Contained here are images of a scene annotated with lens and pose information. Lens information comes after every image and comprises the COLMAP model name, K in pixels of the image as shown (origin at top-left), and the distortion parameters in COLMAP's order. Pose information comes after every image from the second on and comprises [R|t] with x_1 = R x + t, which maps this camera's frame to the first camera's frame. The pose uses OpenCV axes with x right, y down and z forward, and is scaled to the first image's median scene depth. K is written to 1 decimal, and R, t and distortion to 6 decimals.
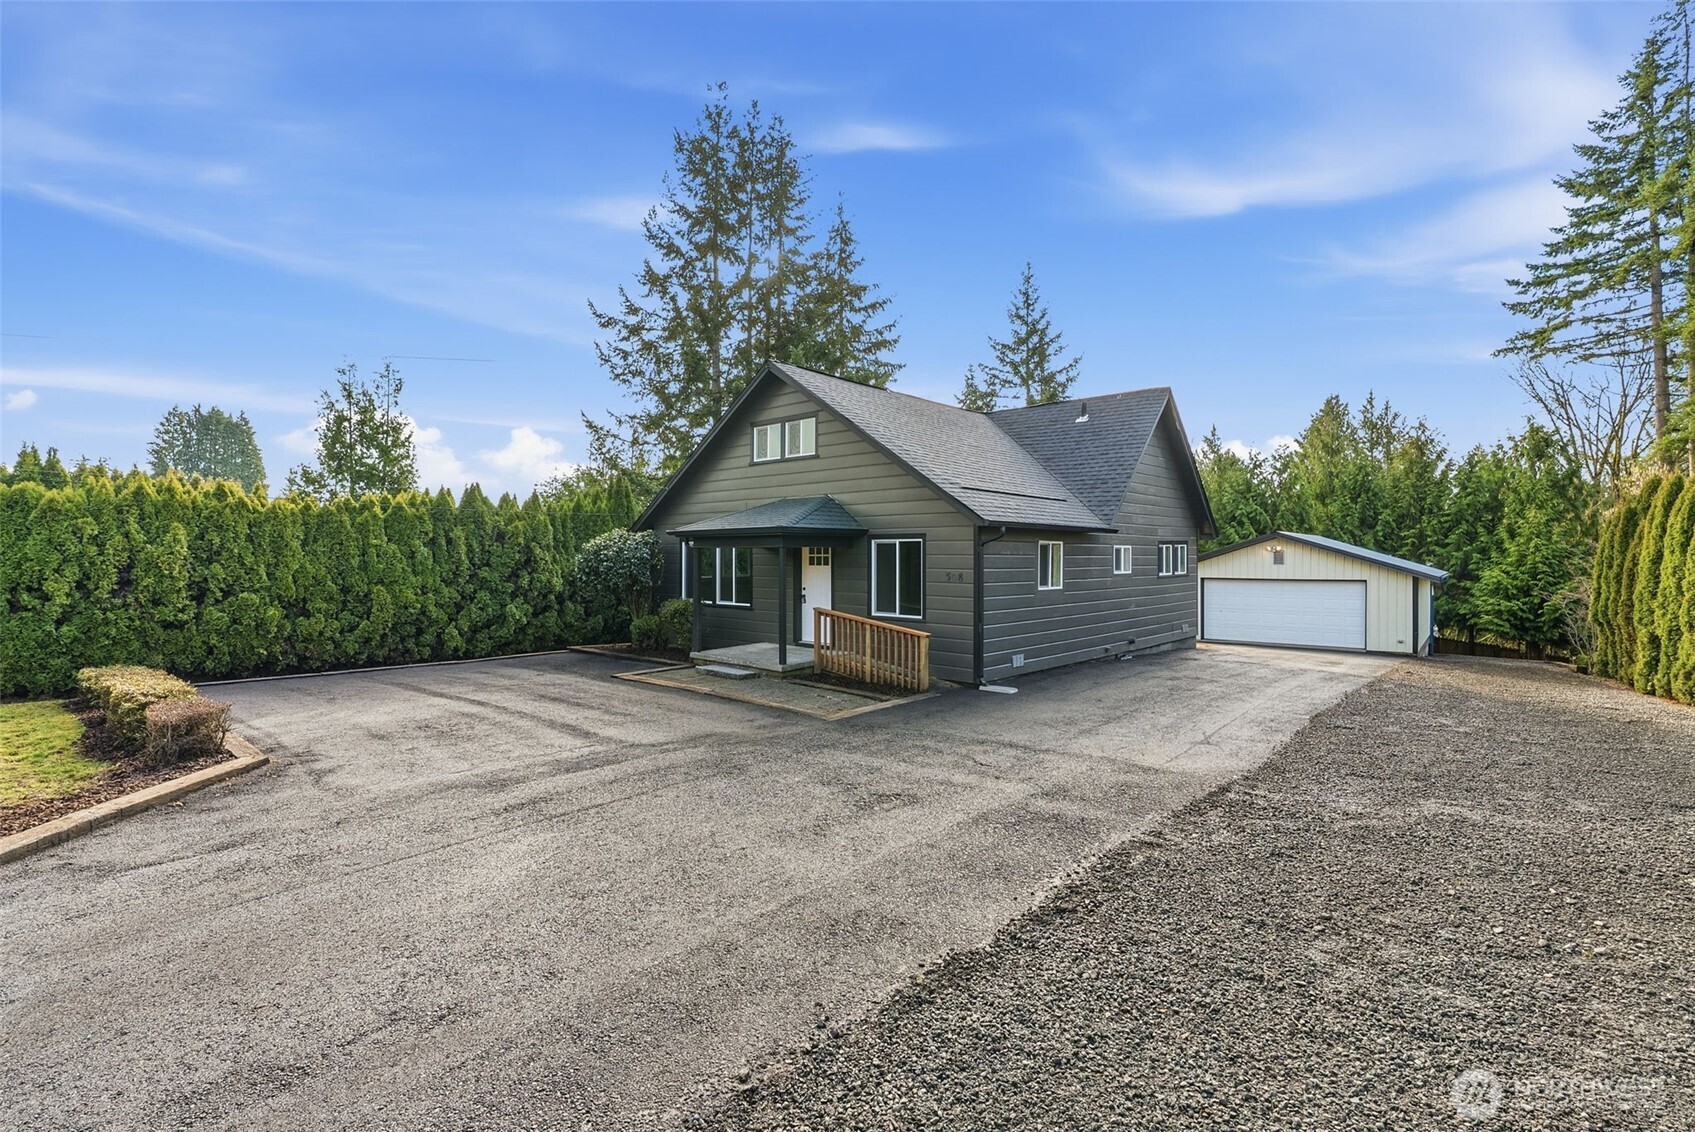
lens RADIAL K [[781.2, 0, 842.2], [0, 781.2, 568.4], [0, 0, 1]] dist [-0.010547, 0.003539]
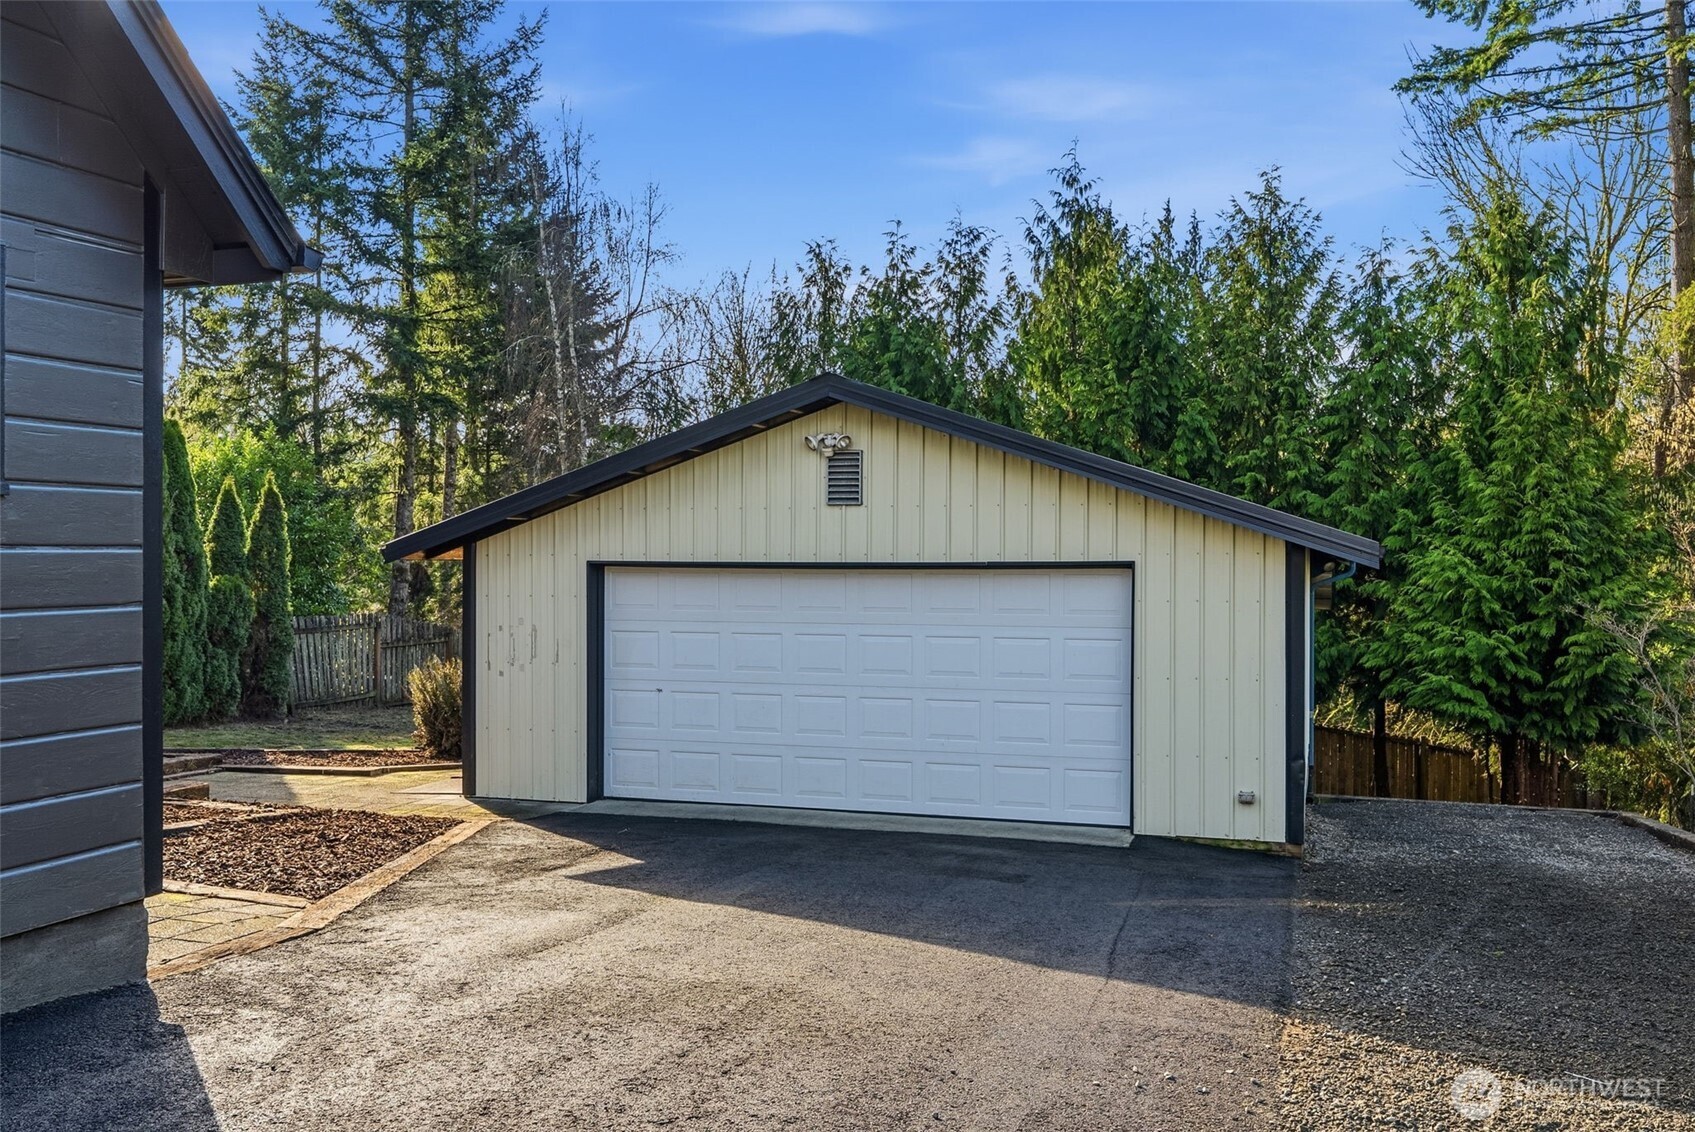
lens RADIAL K [[1495.4, 0, 853.0], [0, 1495.4, 567.7], [0, 0, 1]] dist [0.004292, 0.005845]
pose [[0.926537, 0.000546, 0.376204, 0.521309], [0.003059, 0.999955, -0.008985, 0.027382], [-0.376192, 0.009476, 0.926493, 0.747819]]
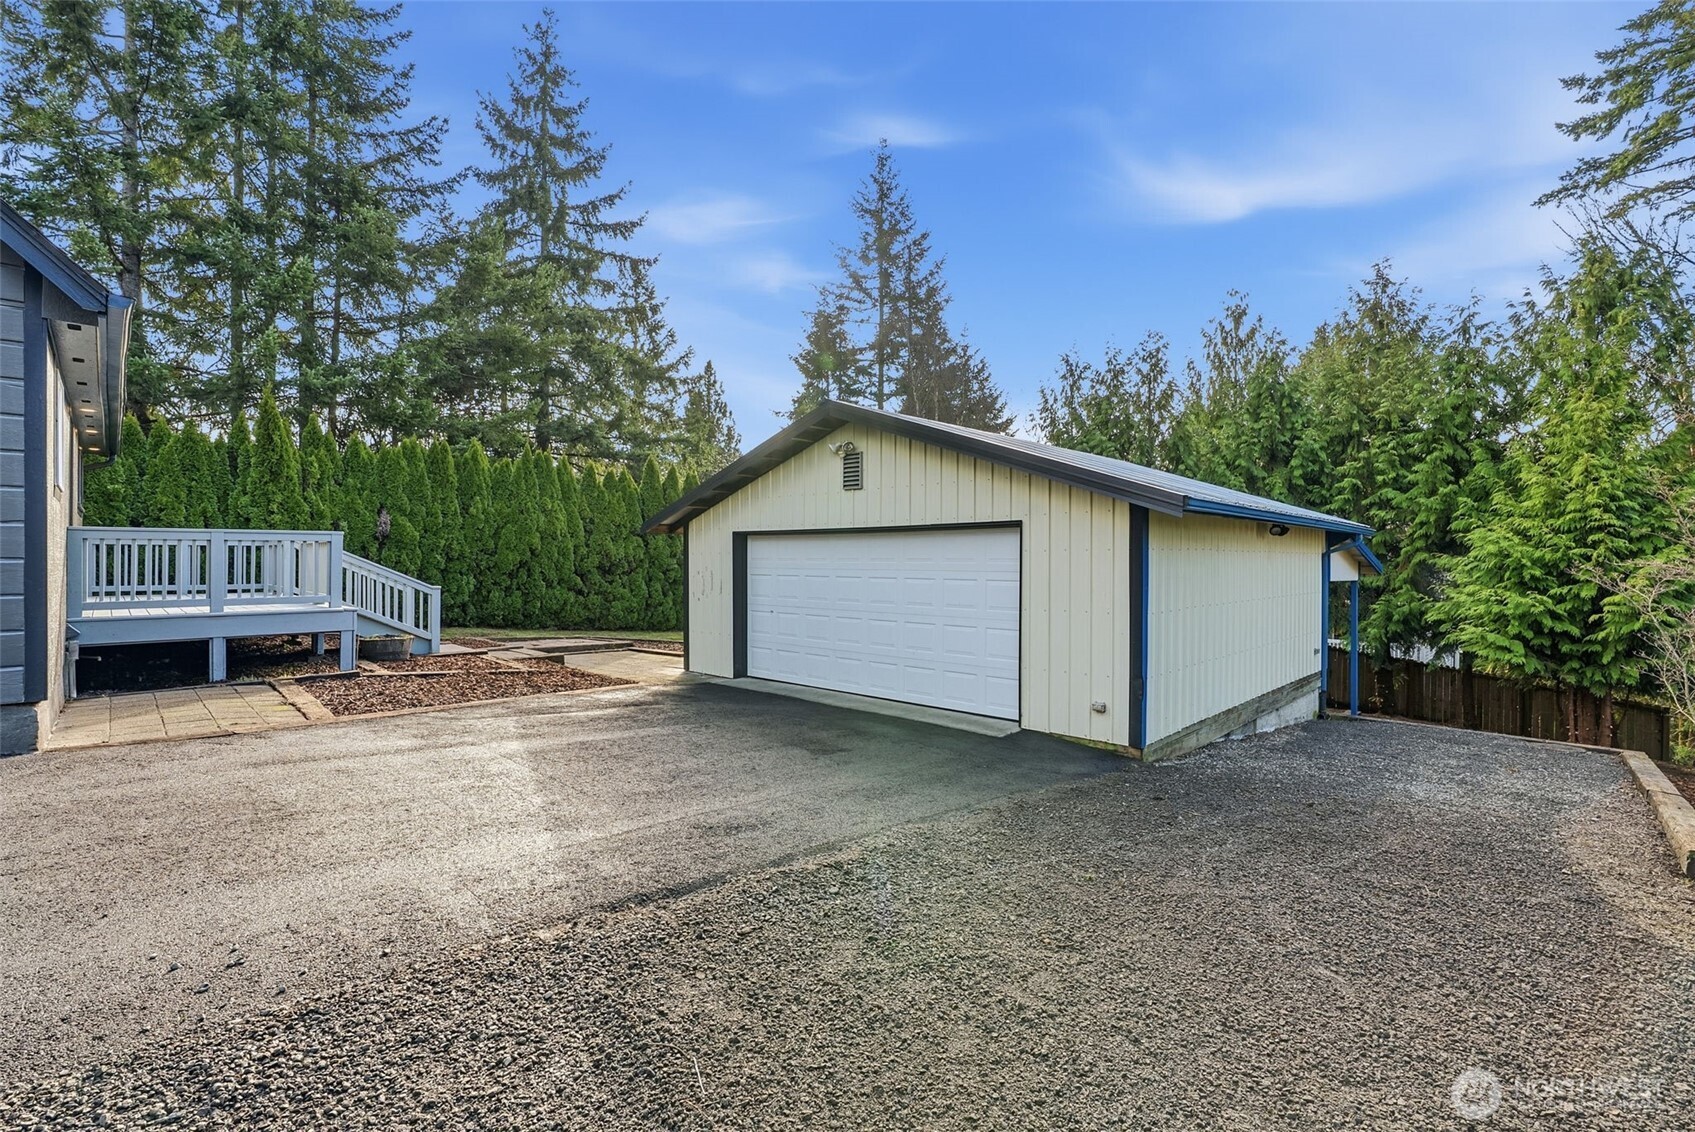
lens RADIAL K [[781.2, 0, 840.4], [0, 781.2, 564.5], [0, 0, 1]] dist [-0.010547, 0.003539]
pose [[0.997499, 0.002641, -0.070638, 0.804990], [-0.003152, 0.999970, -0.007118, 0.047552], [0.070617, 0.007323, 0.997477, 0.851040]]
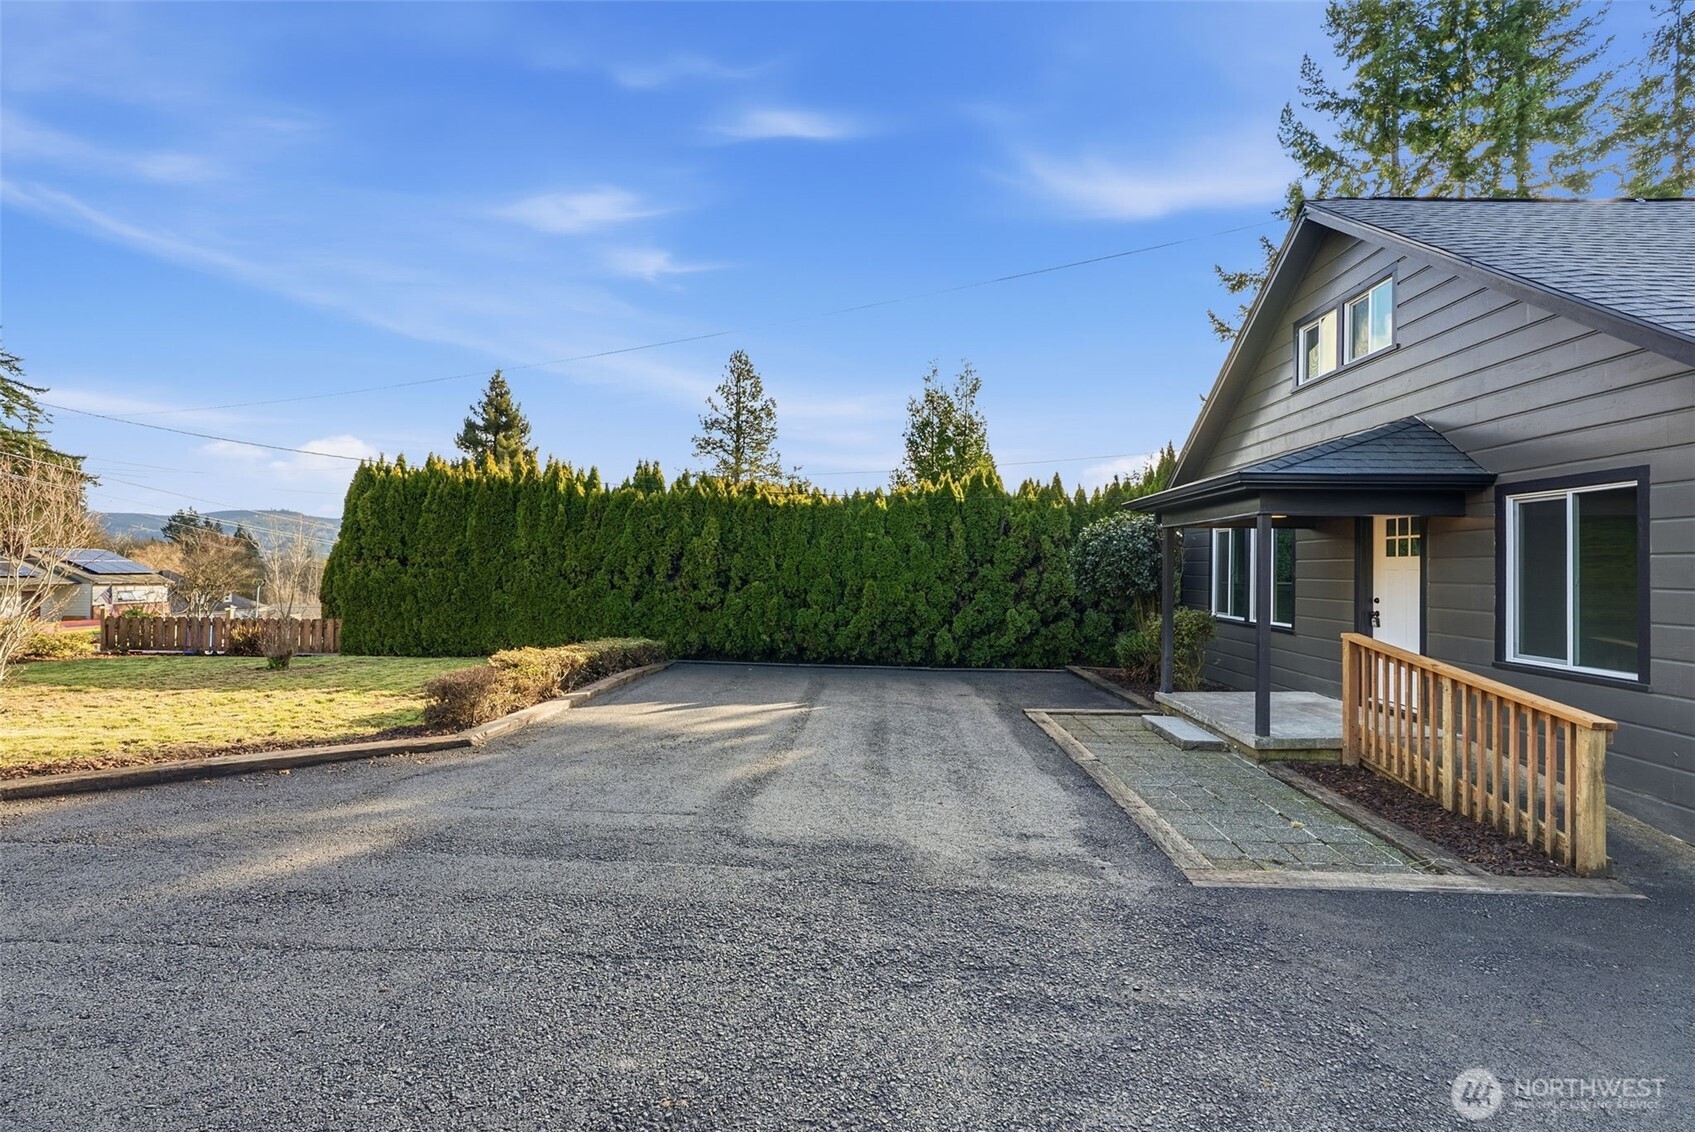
lens RADIAL K [[781.2, 0, 842.1], [0, 781.2, 553.5], [0, 0, 1]] dist [-0.010547, 0.003539]
pose [[0.639662, -0.004953, -0.768640, 0.103481], [-0.026987, 0.999218, -0.028898, 0.015616], [0.768182, 0.039228, 0.639029, 0.305431]]
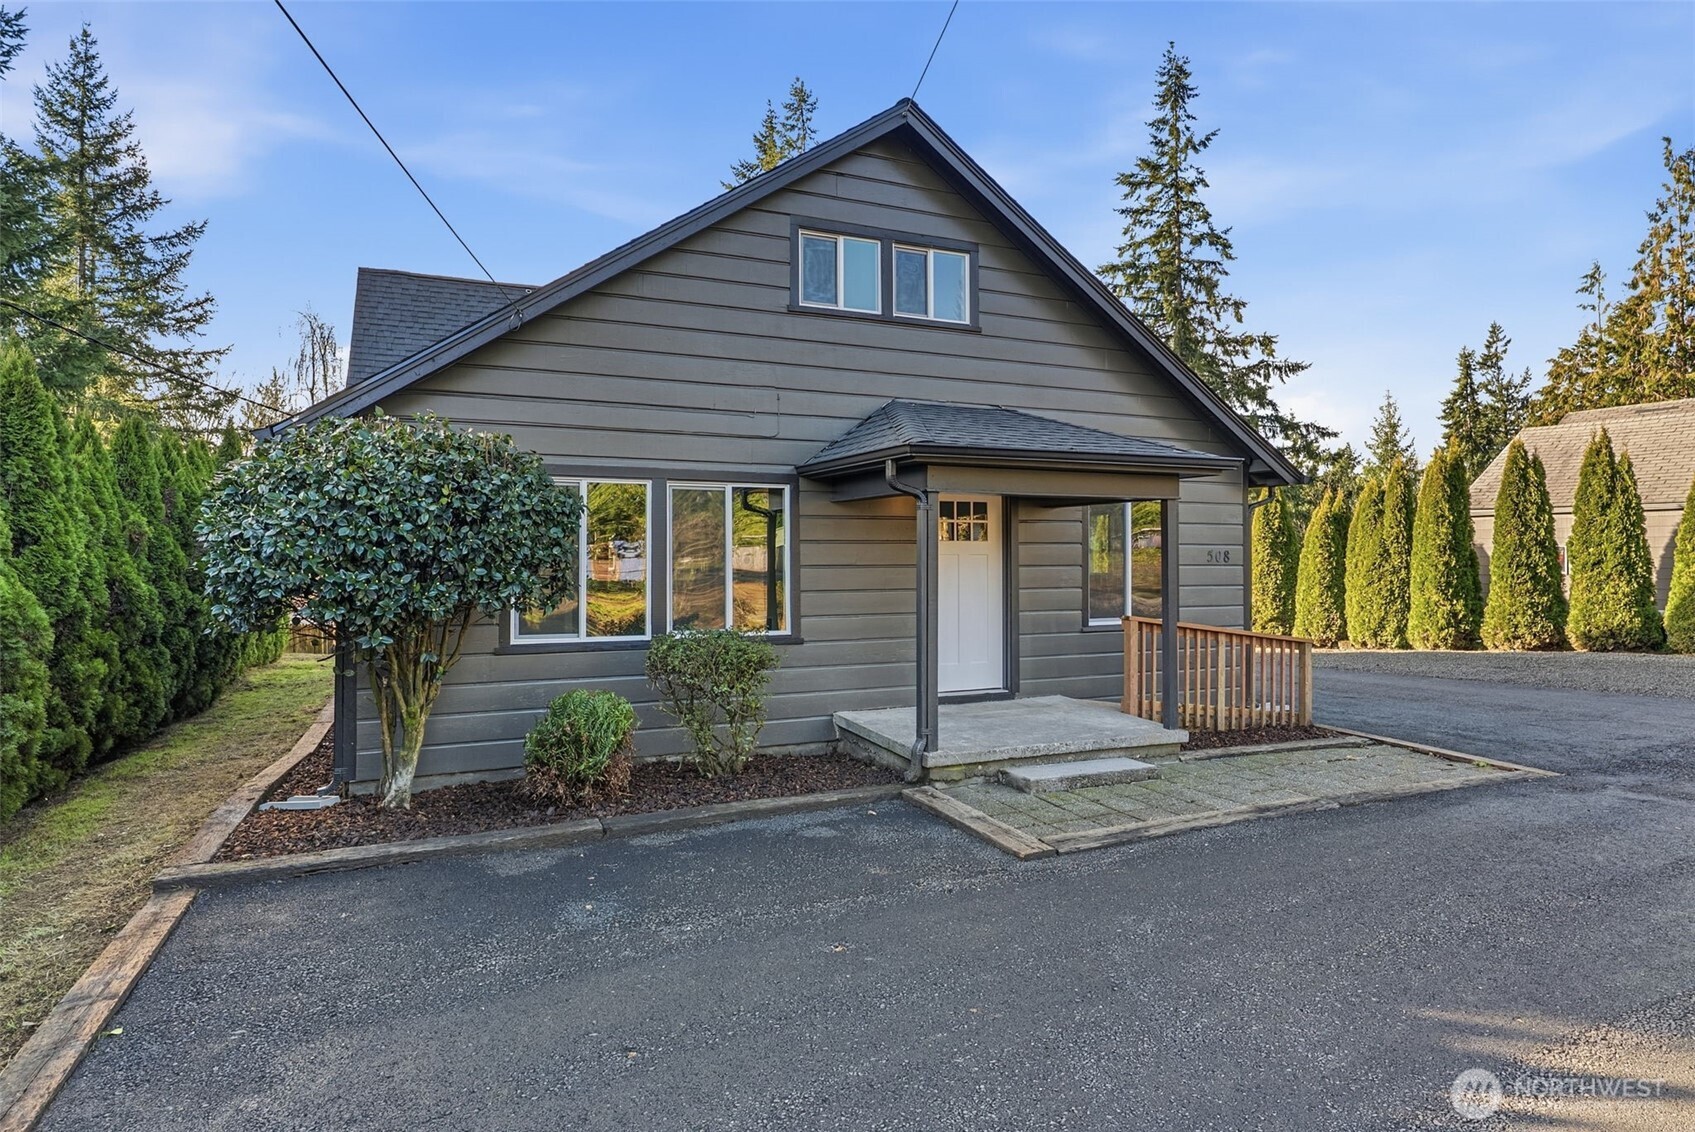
lens RADIAL K [[925.3, 0, 849.6], [0, 925.3, 554.1], [0, 0, 1]] dist [0.012004, 0.001576]
pose [[0.420259, -0.002025, 0.907402, -0.495208], [0.013089, 0.999907, -0.003830, 0.005198], [-0.907310, 0.013487, 0.420246, 0.649701]]
